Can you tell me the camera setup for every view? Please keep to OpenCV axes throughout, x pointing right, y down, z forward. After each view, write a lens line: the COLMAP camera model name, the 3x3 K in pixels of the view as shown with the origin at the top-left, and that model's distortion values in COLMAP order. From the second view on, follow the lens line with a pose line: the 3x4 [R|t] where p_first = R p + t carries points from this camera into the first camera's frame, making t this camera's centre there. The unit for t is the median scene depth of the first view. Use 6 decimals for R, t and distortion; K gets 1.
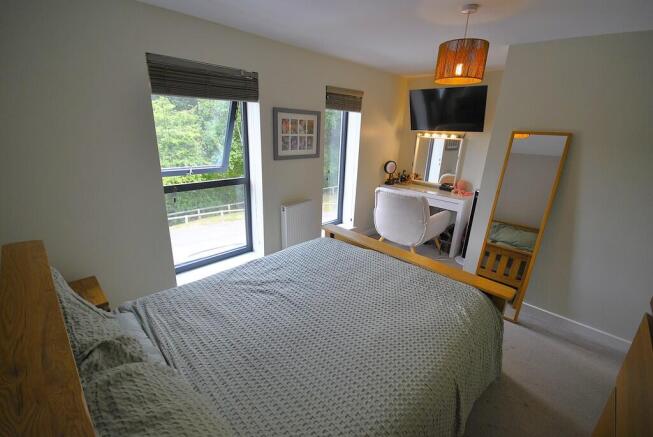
lens RADIAL K [[289.4, 0, 330.3], [0, 289.4, 217.1], [0, 0, 1]] dist [0.006837, -0.005134]
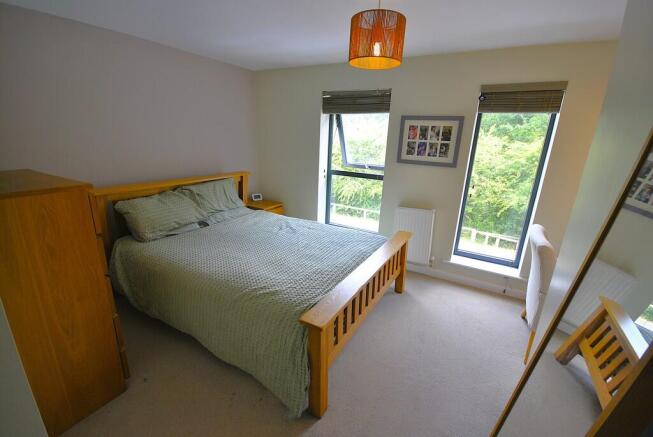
lens RADIAL K [[289.4, 0, 328.0], [0, 289.4, 219.5], [0, 0, 1]] dist [0.006837, -0.005134]
pose [[0.231786, 0.246843, -0.940927, 0.827826], [-0.320367, 0.932678, 0.165761, -0.088326], [0.918499, 0.263021, 0.295262, 0.464990]]
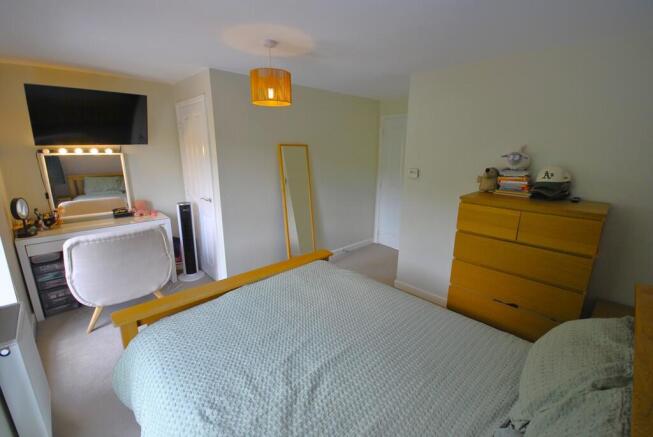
lens RADIAL K [[289.4, 0, 329.5], [0, 289.4, 220.3], [0, 0, 1]] dist [0.006837, -0.005134]
pose [[0.049681, -0.289382, 0.955924, -0.482338], [0.293532, 0.919068, 0.262969, -0.175159], [-0.954657, 0.267529, 0.130603, 0.472524]]
